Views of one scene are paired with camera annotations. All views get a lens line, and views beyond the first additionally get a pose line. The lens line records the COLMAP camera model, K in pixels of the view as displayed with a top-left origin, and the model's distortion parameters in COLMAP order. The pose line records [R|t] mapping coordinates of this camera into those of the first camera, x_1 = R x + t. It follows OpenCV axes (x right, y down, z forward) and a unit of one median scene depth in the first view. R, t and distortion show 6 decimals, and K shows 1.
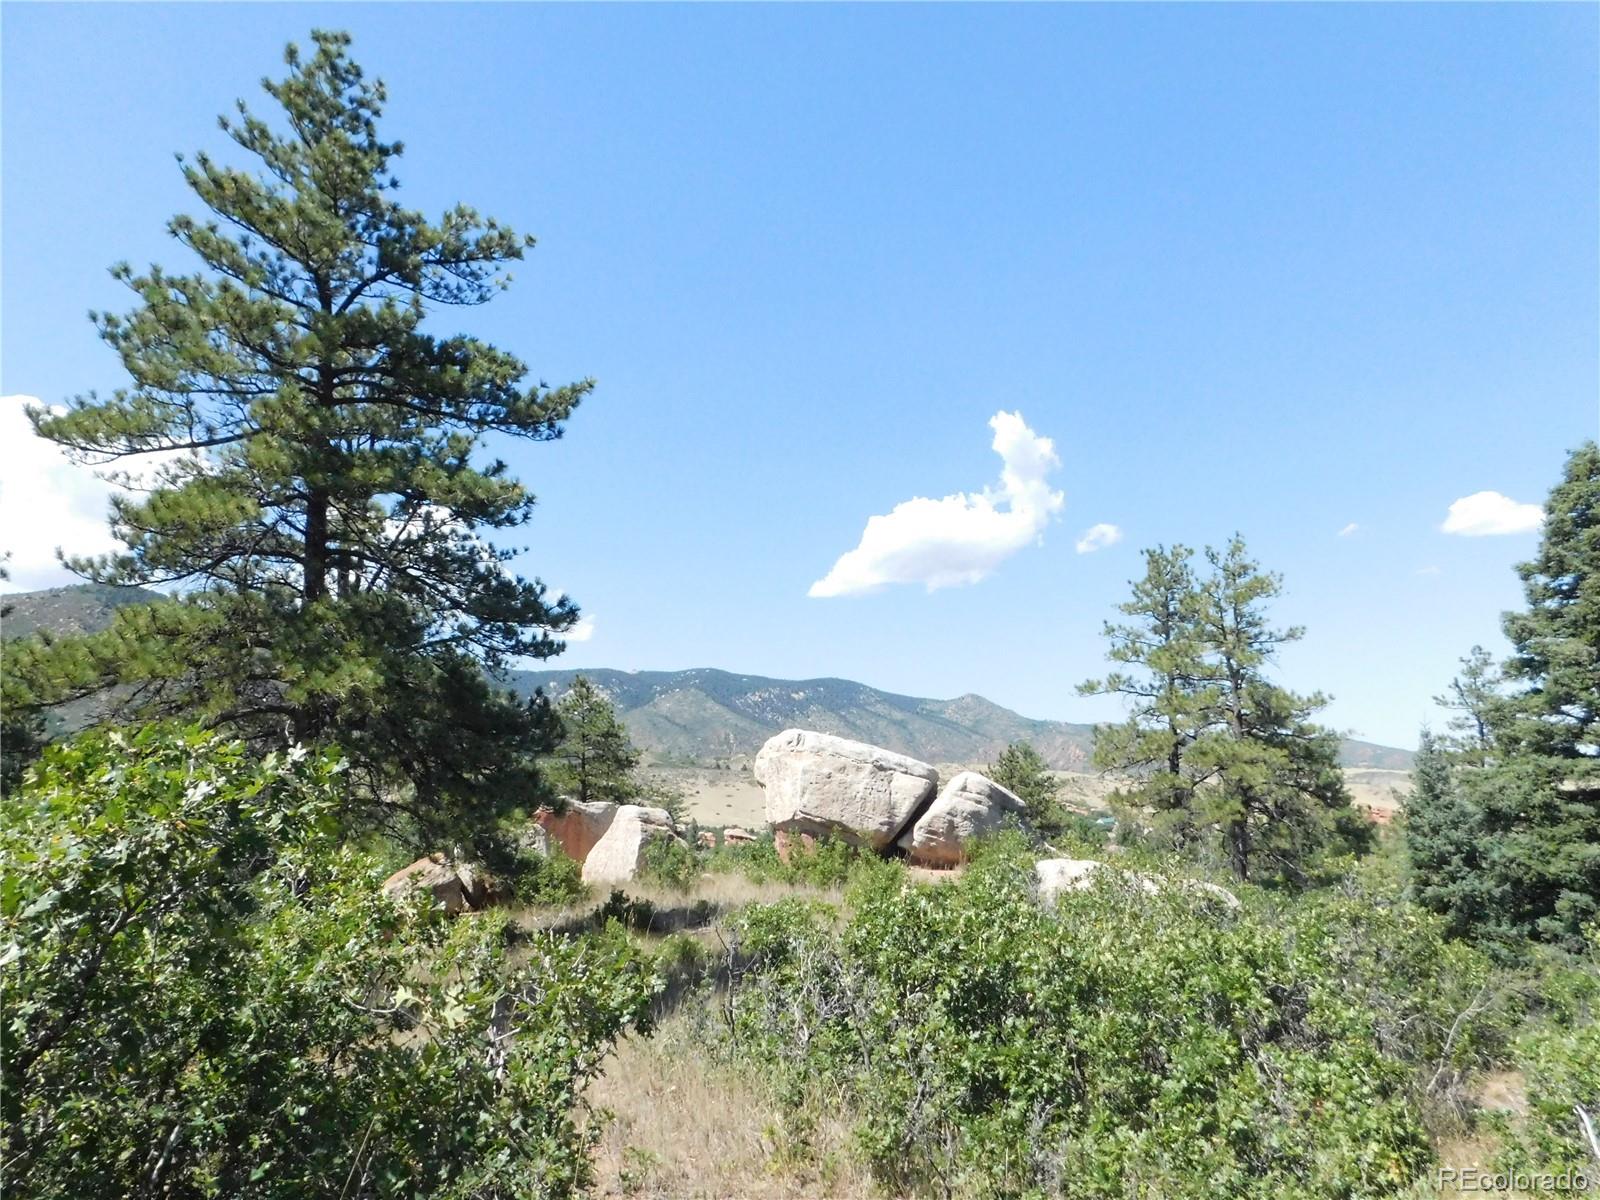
lens RADIAL K [[1054.7, 0, 803.8], [0, 1054.7, 595.1], [0, 0, 1]] dist [-0.073625, 0.059522]
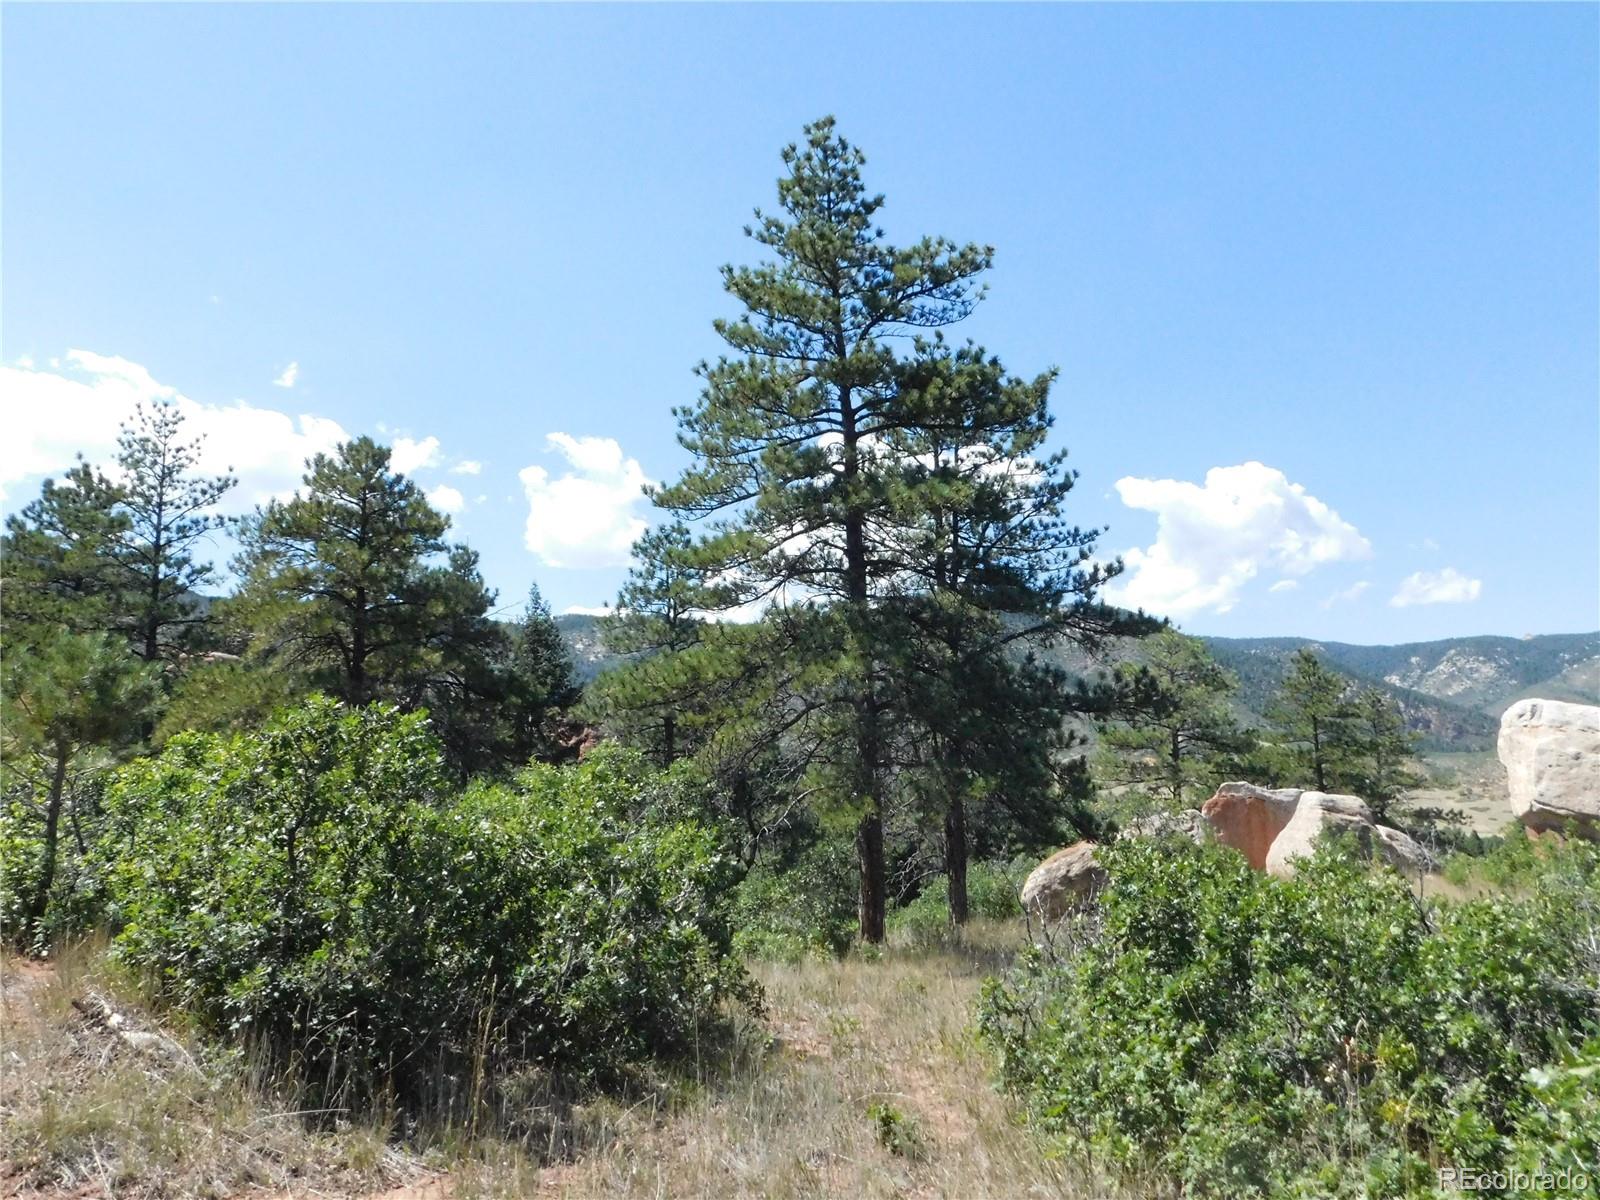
lens RADIAL K [[1185.7, 0, 805.0], [0, 1185.7, 601.6], [0, 0, 1]] dist [-0.014902, 0.014880]
pose [[0.757270, -0.092381, -0.646535, 0.178569], [0.110233, 0.993822, -0.012891, 0.005828], [0.643732, -0.061507, 0.762775, -0.034212]]
